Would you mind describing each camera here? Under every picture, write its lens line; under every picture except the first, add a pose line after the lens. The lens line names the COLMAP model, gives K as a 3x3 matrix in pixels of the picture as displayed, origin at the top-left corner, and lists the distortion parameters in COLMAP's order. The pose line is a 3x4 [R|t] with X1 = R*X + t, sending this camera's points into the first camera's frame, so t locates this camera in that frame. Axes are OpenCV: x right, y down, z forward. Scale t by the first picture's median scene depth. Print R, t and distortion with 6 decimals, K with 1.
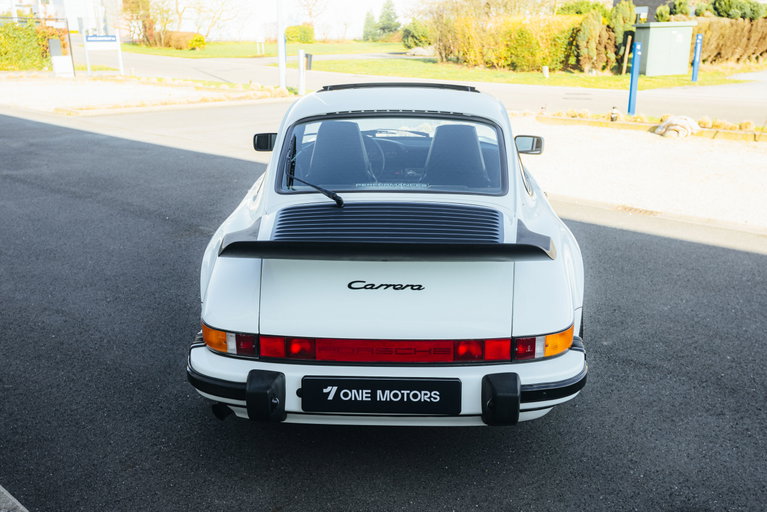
lens RADIAL K [[762.6, 0, 386.6], [0, 762.6, 260.5], [0, 0, 1]] dist [0.042530, 0.000000]
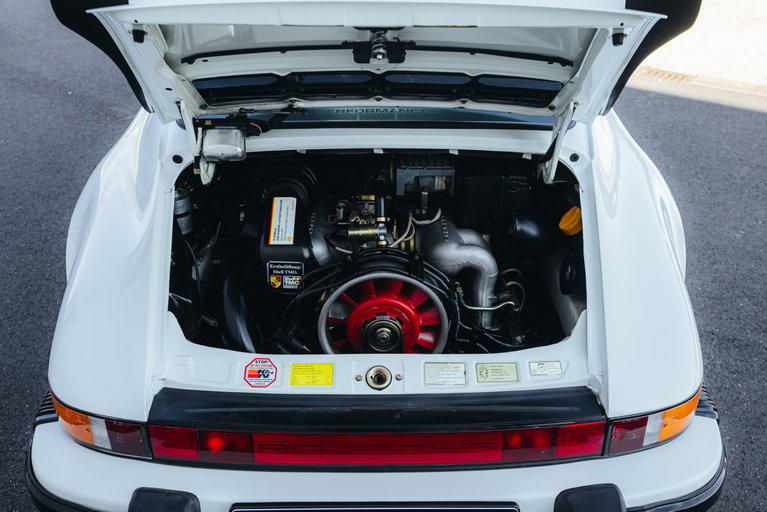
lens RADIAL K [[725.6, 0, 383.6], [0, 725.6, 256.7], [0, 0, 1]] dist [0.068849, 0.000000]
pose [[0.998744, -0.022097, 0.044961, -0.012375], [0.011265, 0.973541, 0.228236, -0.084511], [-0.048815, -0.227443, 0.972567, 0.316339]]
